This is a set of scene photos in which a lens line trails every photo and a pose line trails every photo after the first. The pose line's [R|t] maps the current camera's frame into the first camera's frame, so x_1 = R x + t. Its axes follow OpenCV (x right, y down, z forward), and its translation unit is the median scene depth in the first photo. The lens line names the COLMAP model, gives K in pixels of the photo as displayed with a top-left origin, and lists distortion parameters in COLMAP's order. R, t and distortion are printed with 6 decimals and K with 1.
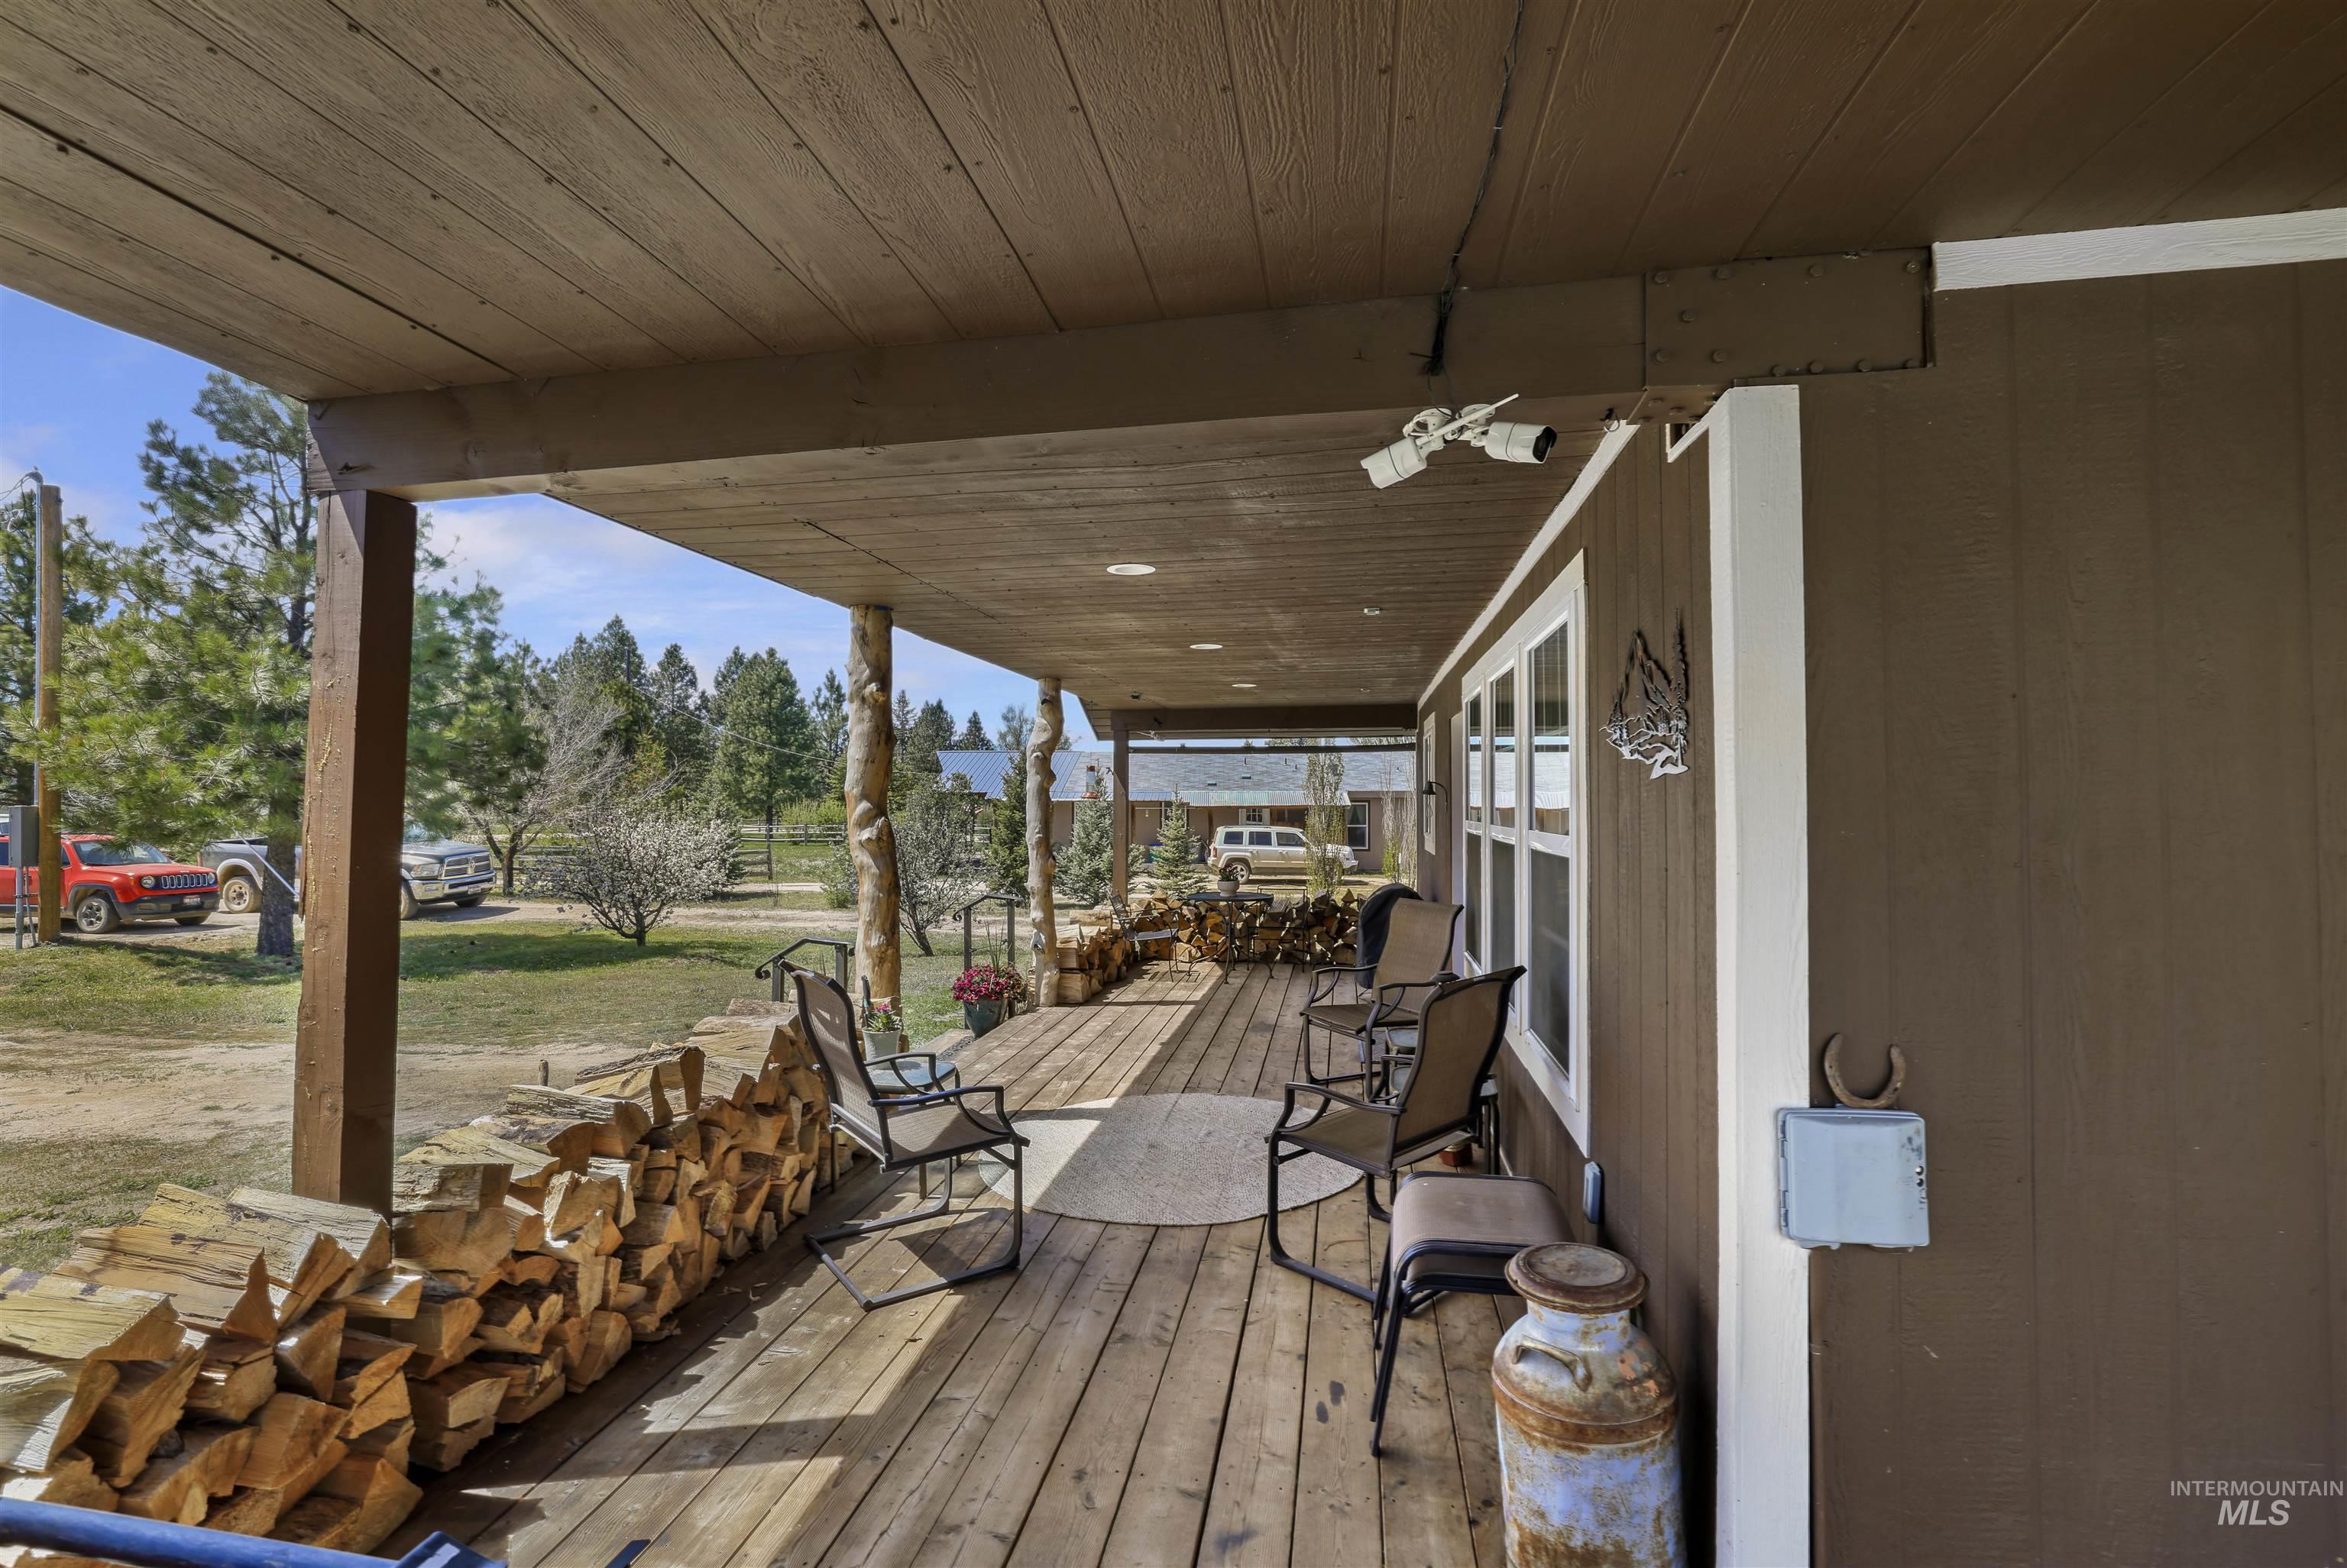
lens RADIAL K [[1042.1, 0, 1161.9], [0, 1042.1, 775.9], [0, 0, 1]] dist [-0.047131, 0.016617]
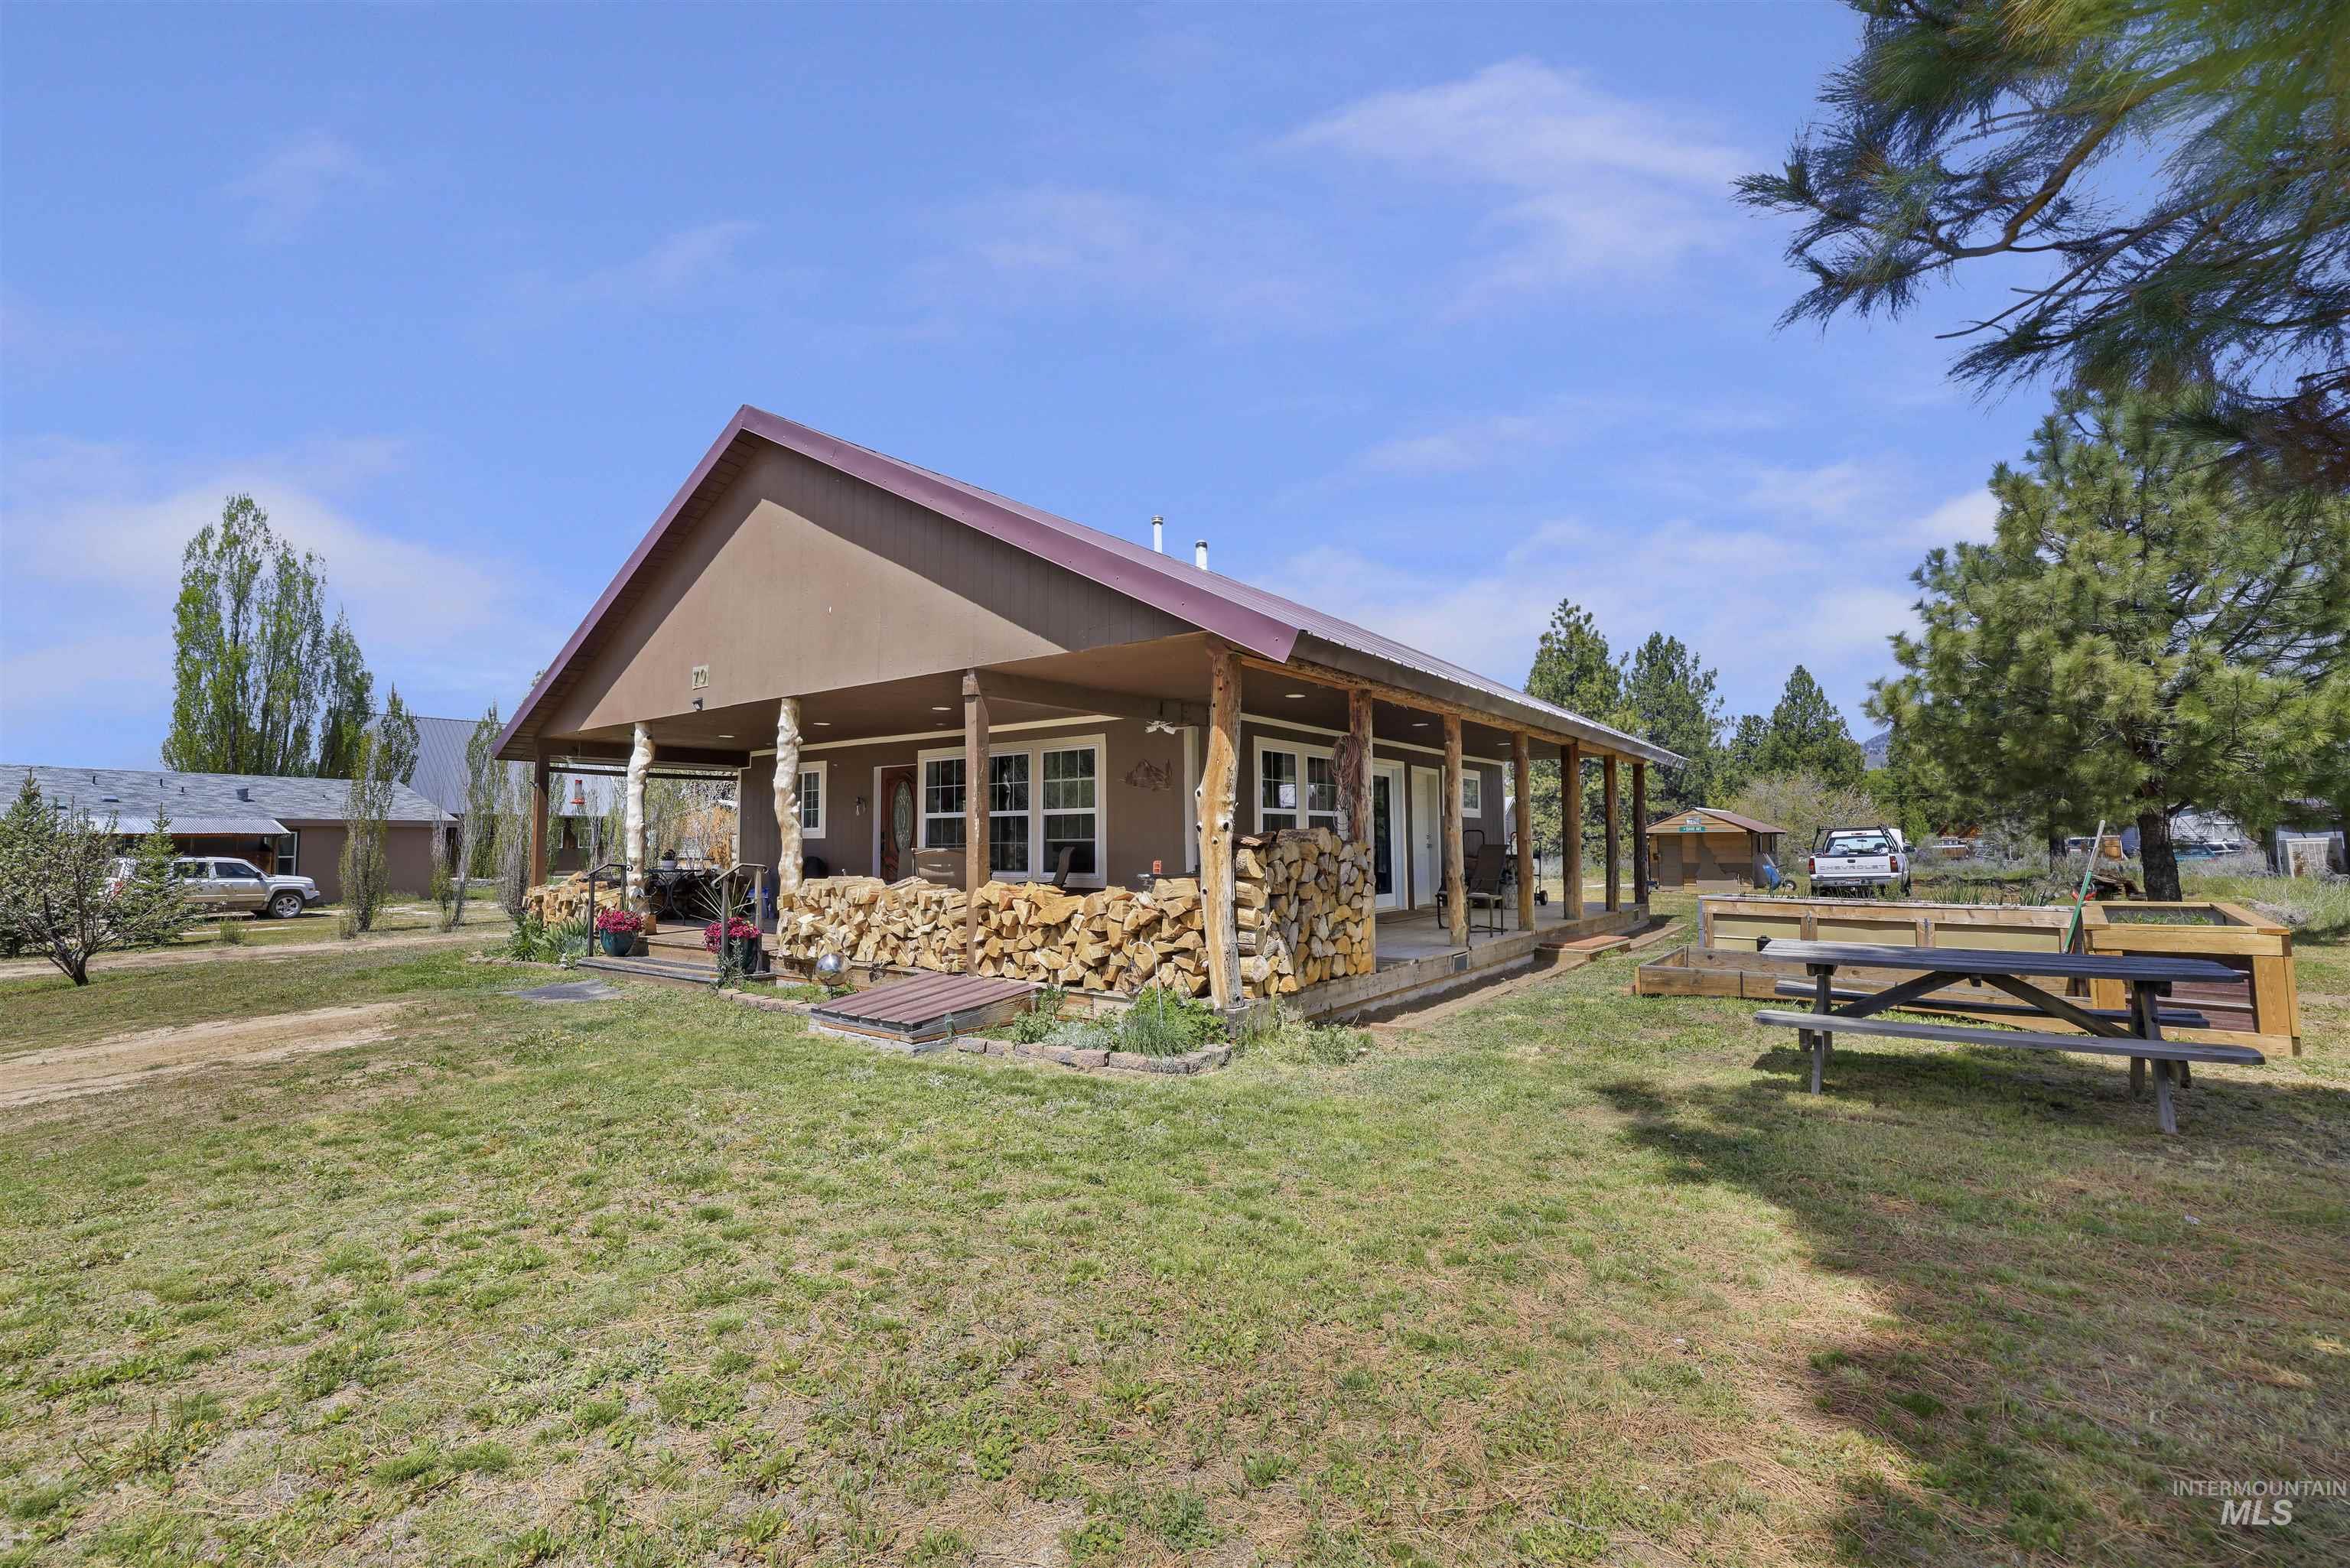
lens RADIAL K [[1005.5, 0, 1172.0], [0, 1005.5, 766.2], [0, 0, 1]] dist [-0.010828, 0.000842]
pose [[0.432842, 0.064667, 0.899147, -5.360481], [-0.015965, 0.997817, -0.064078, 0.254088], [-0.901328, 0.013381, 0.432930, -1.590187]]
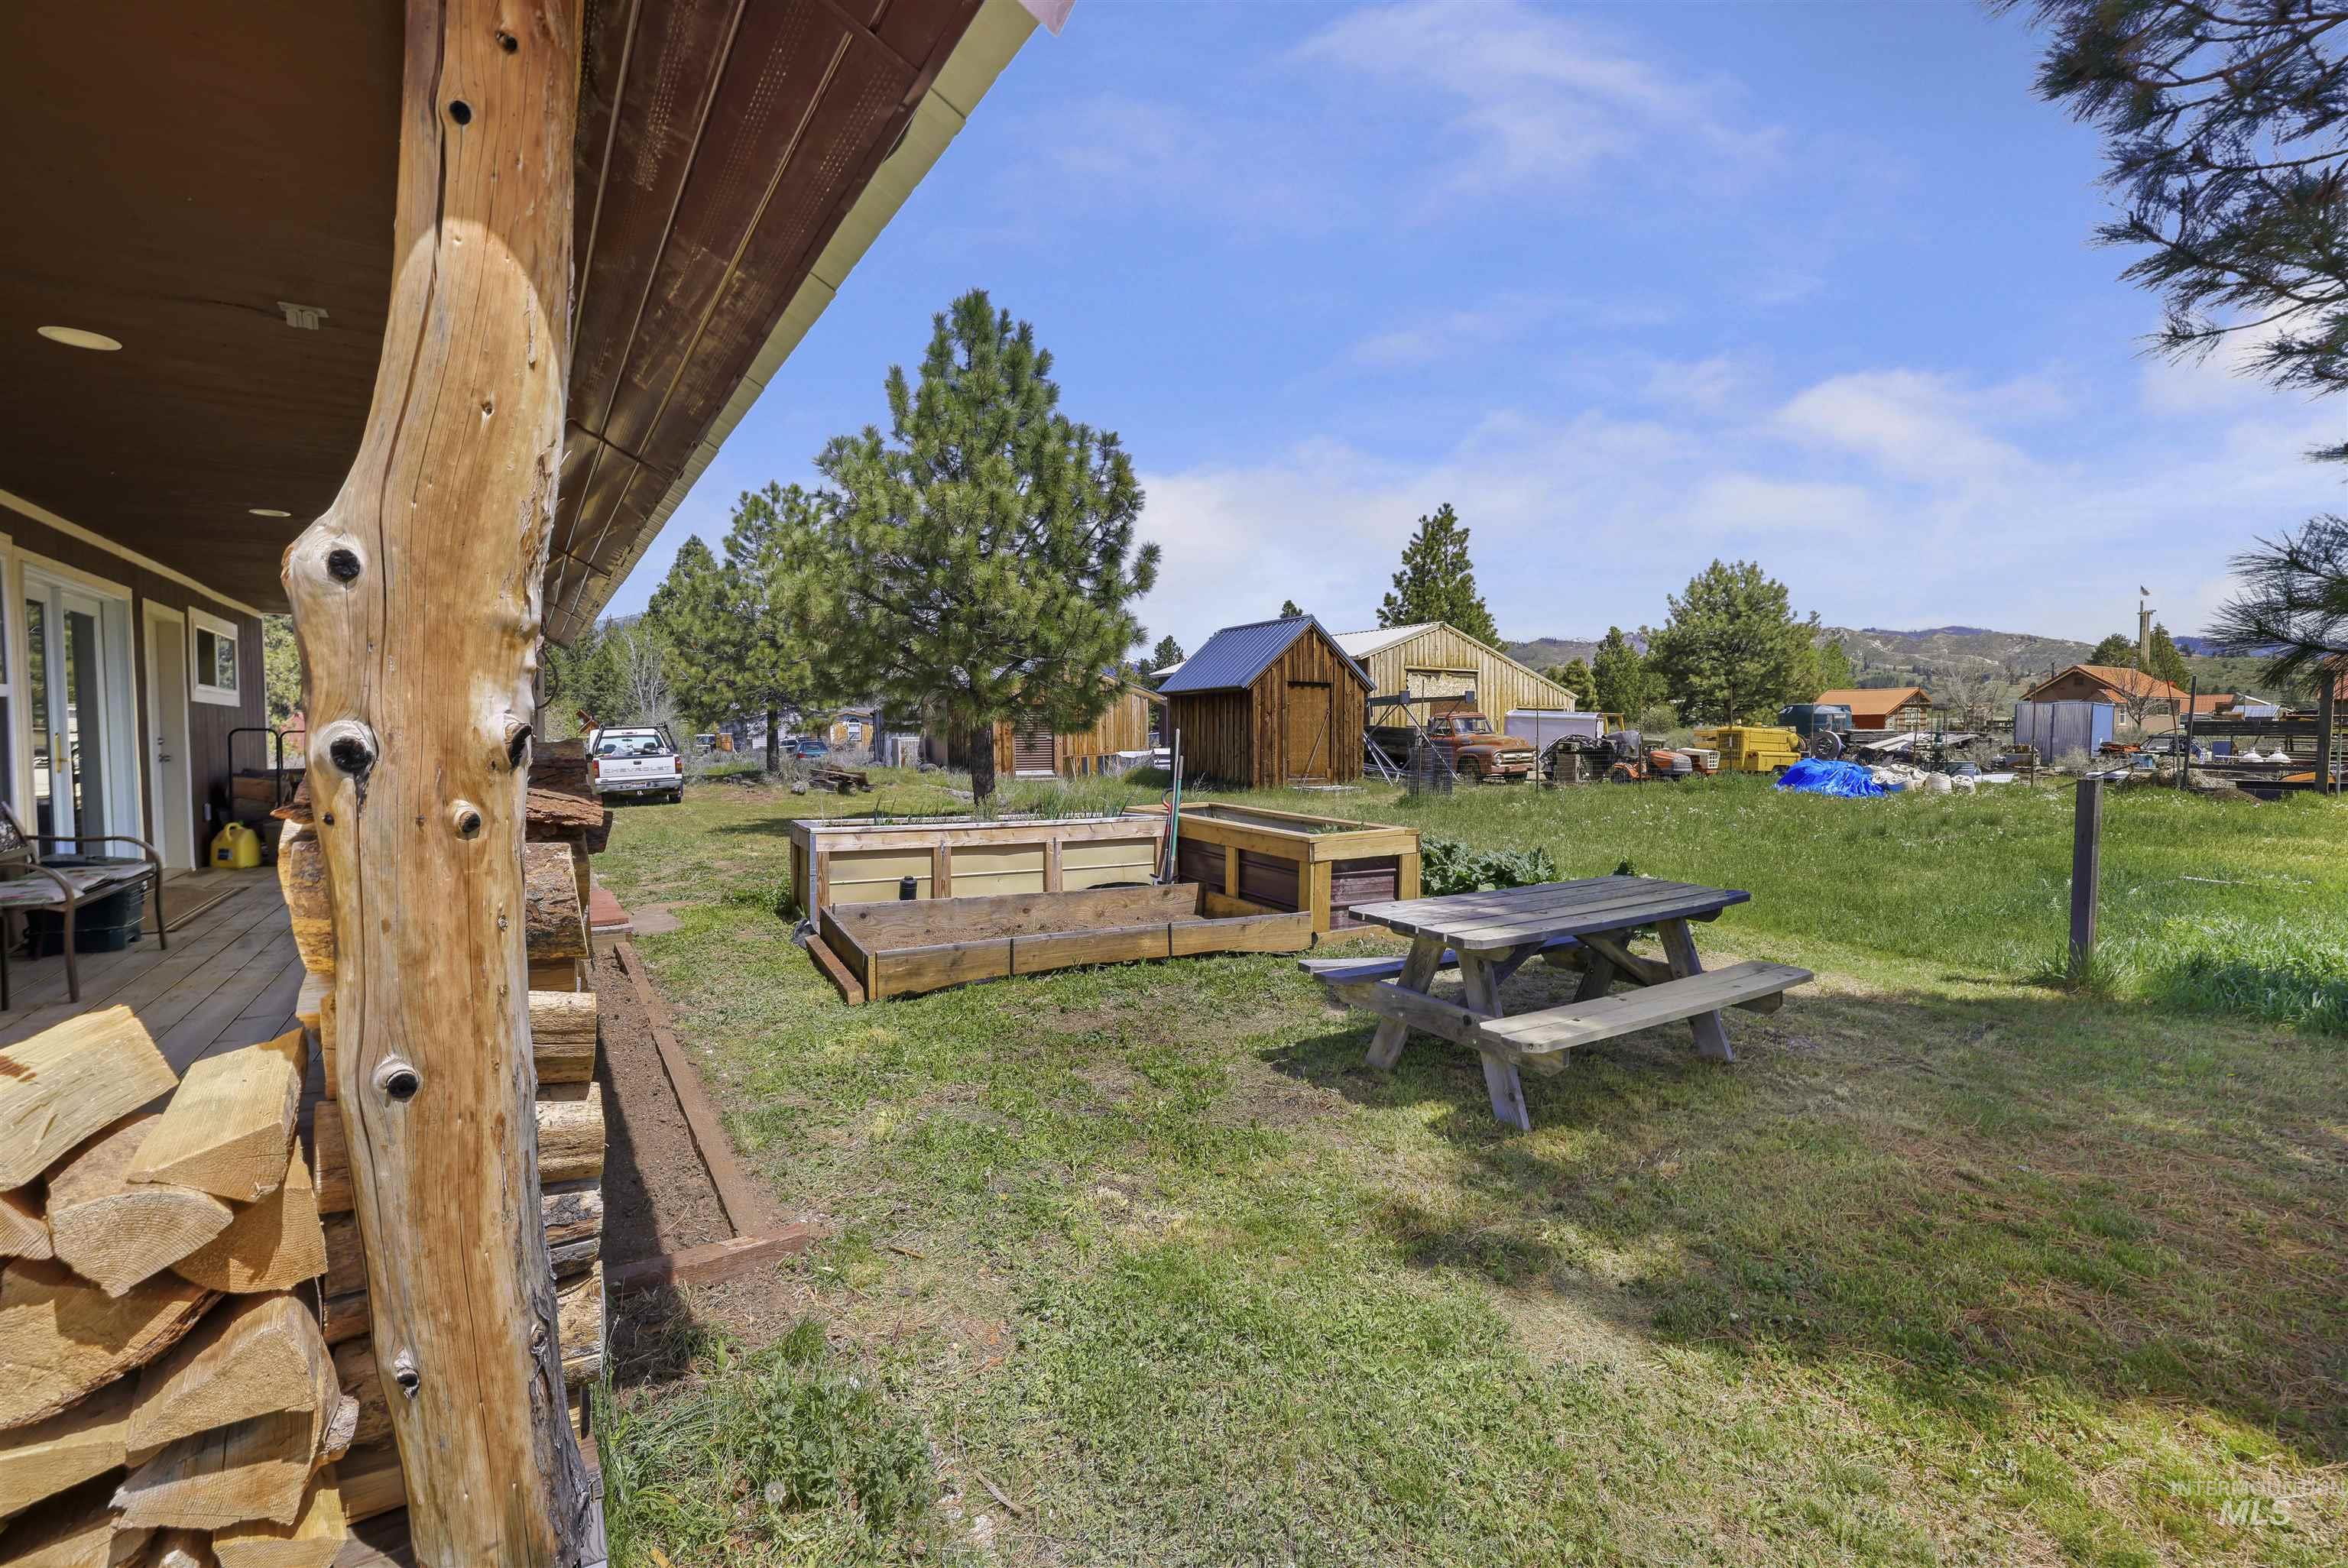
lens RADIAL K [[1028.7, 0, 1172.2], [0, 1028.7, 770.5], [0, 0, 1]] dist [-0.036774, 0.011025]
pose [[-0.690366, -0.027555, 0.722936, -2.540892], [-0.017196, 0.999617, 0.021680, 0.221800], [-0.723256, 0.002535, -0.690575, 0.189668]]
